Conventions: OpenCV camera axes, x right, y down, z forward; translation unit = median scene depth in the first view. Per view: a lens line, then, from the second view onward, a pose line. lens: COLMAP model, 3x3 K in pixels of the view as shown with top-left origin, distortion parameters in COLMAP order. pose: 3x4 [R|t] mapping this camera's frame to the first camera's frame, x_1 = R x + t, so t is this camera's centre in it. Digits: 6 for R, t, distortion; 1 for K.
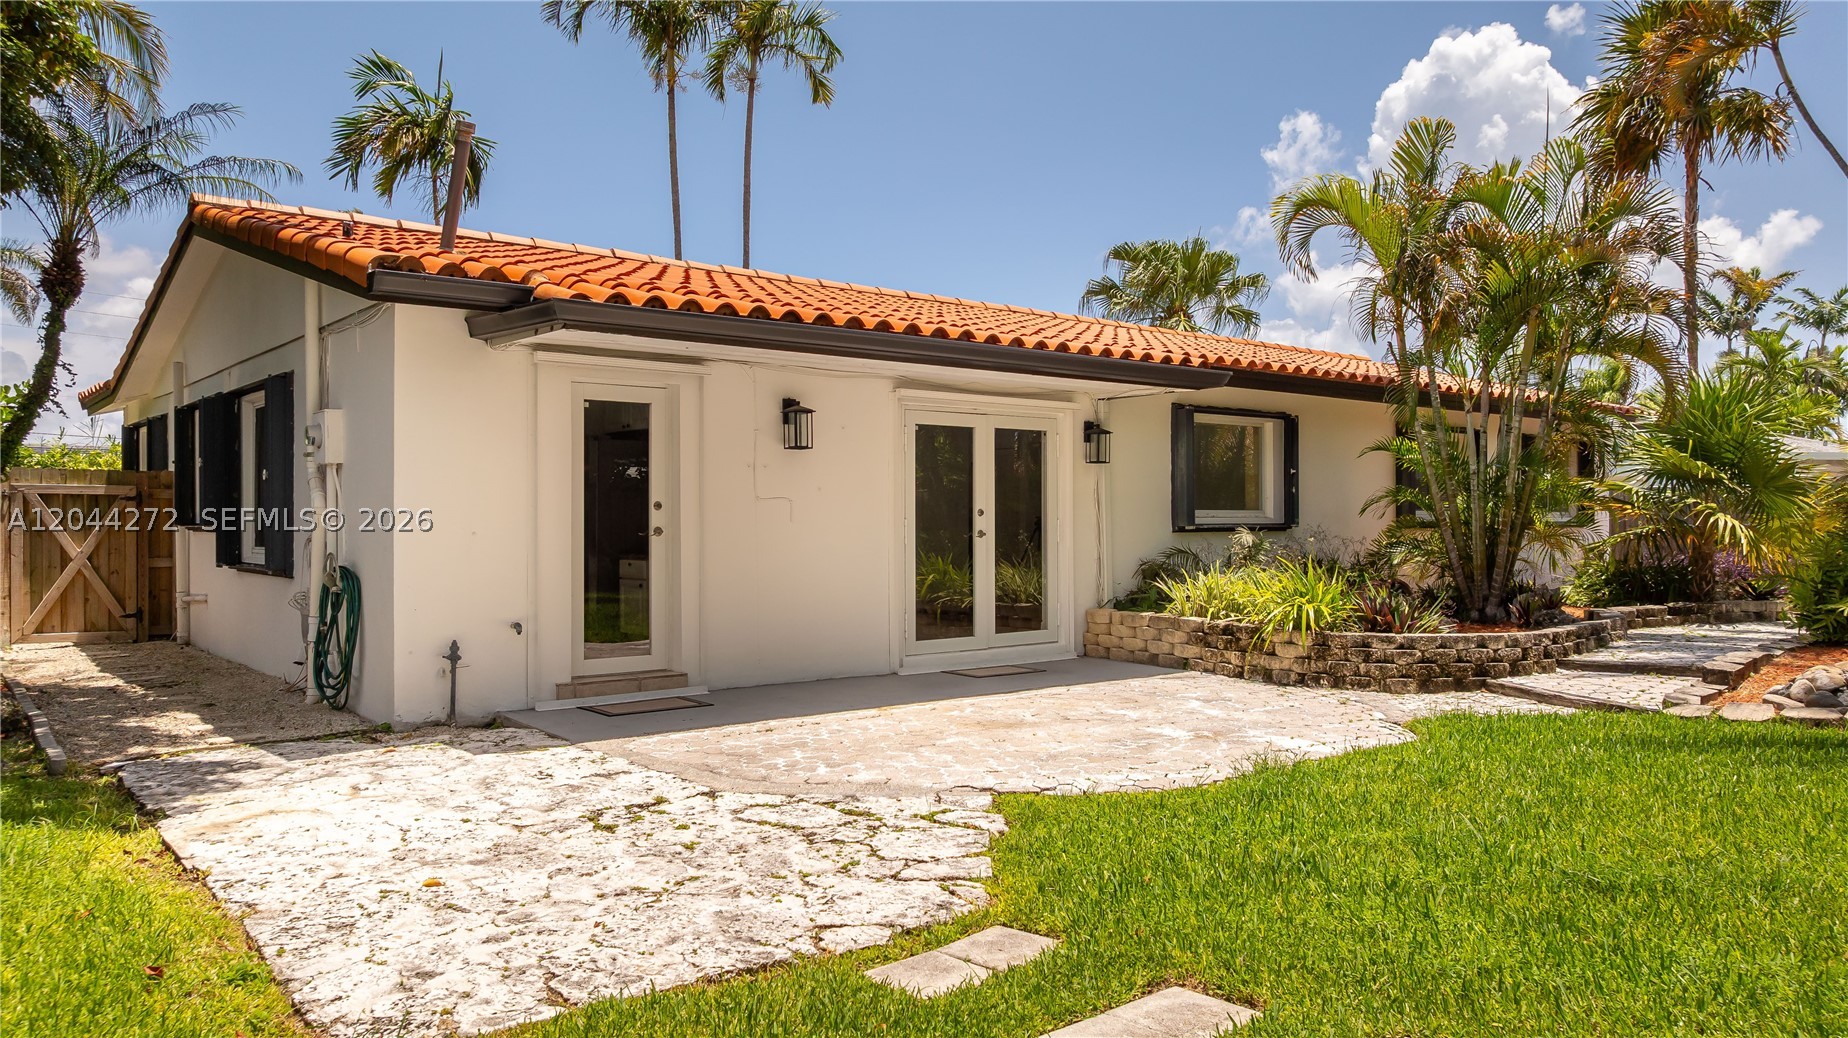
lens RADIAL K [[1280.5, 0, 934.7], [0, 1280.5, 518.4], [0, 0, 1]] dist [-0.004586, 0.003416]
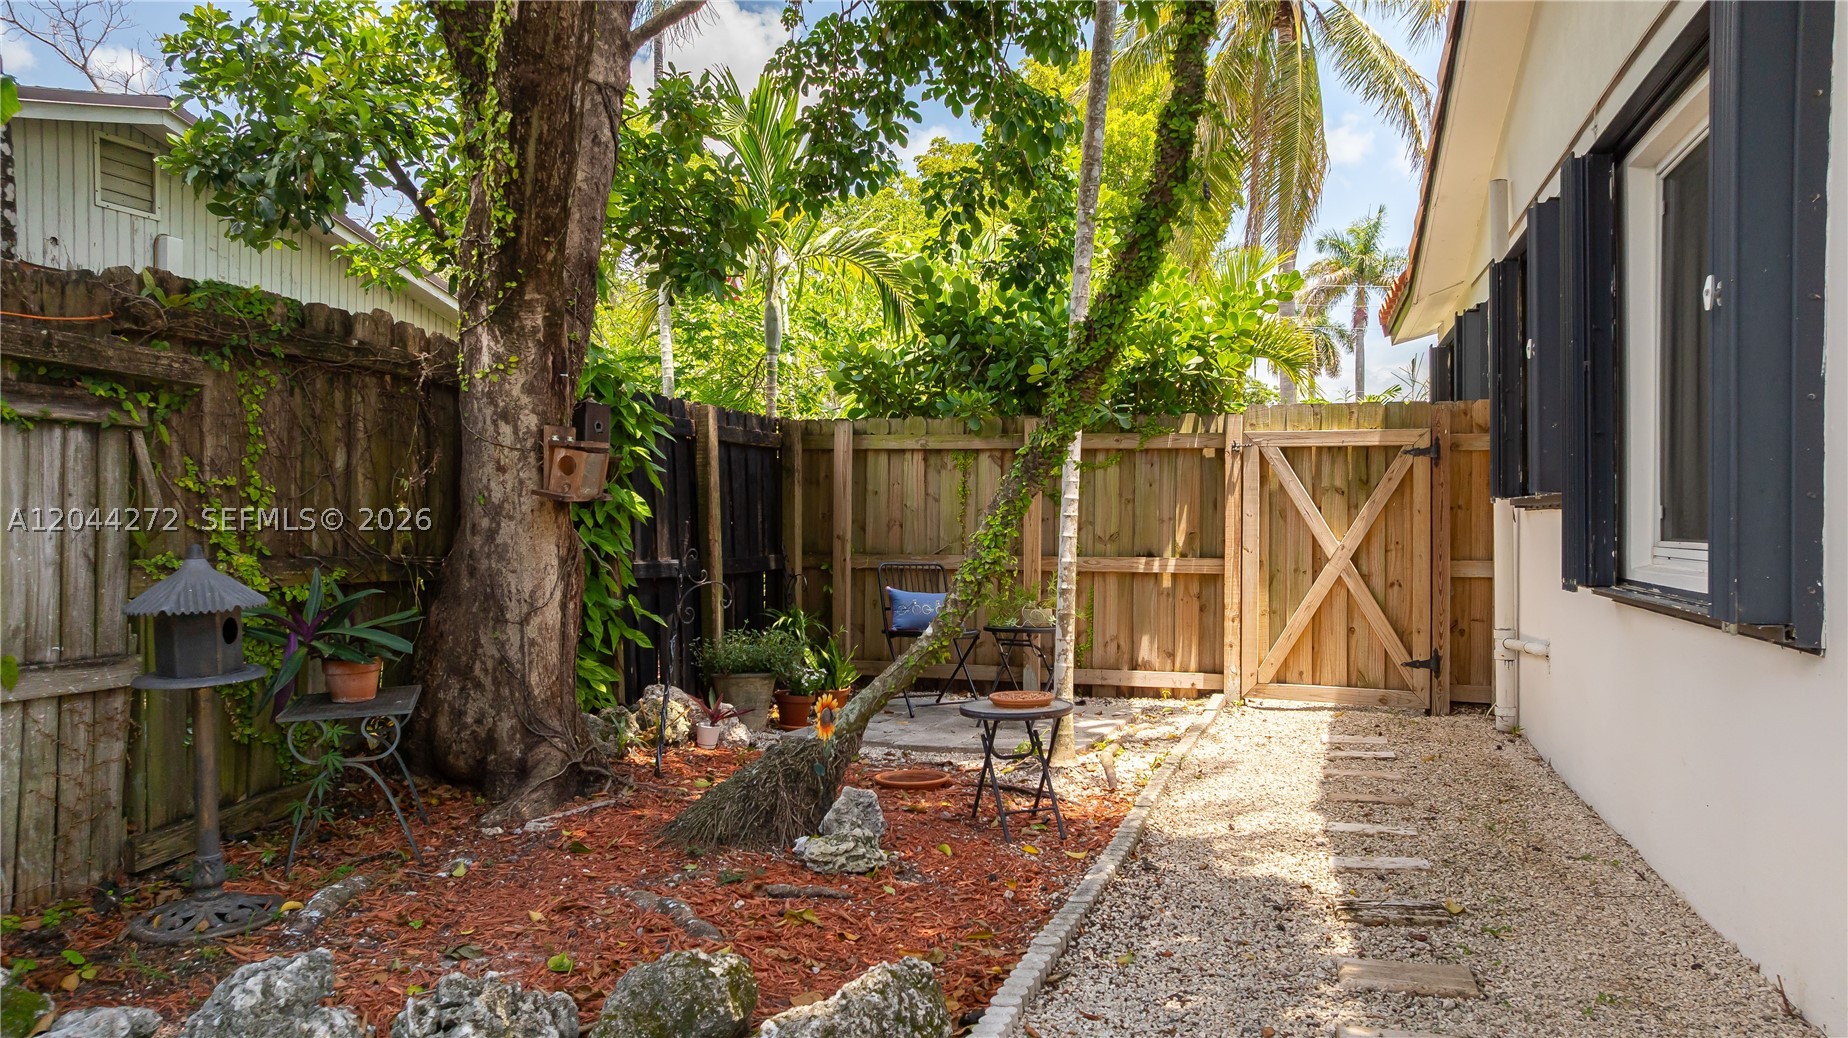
lens RADIAL K [[1280.5, 0, 934.7], [0, 1280.5, 518.4], [0, 0, 1]] dist [-0.004586, 0.003416]
pose [[0.554757, 0.004429, -0.832001, -0.289977], [-0.004250, 0.999988, 0.002490, 0.012982], [0.832002, 0.002155, 0.554769, 0.526795]]
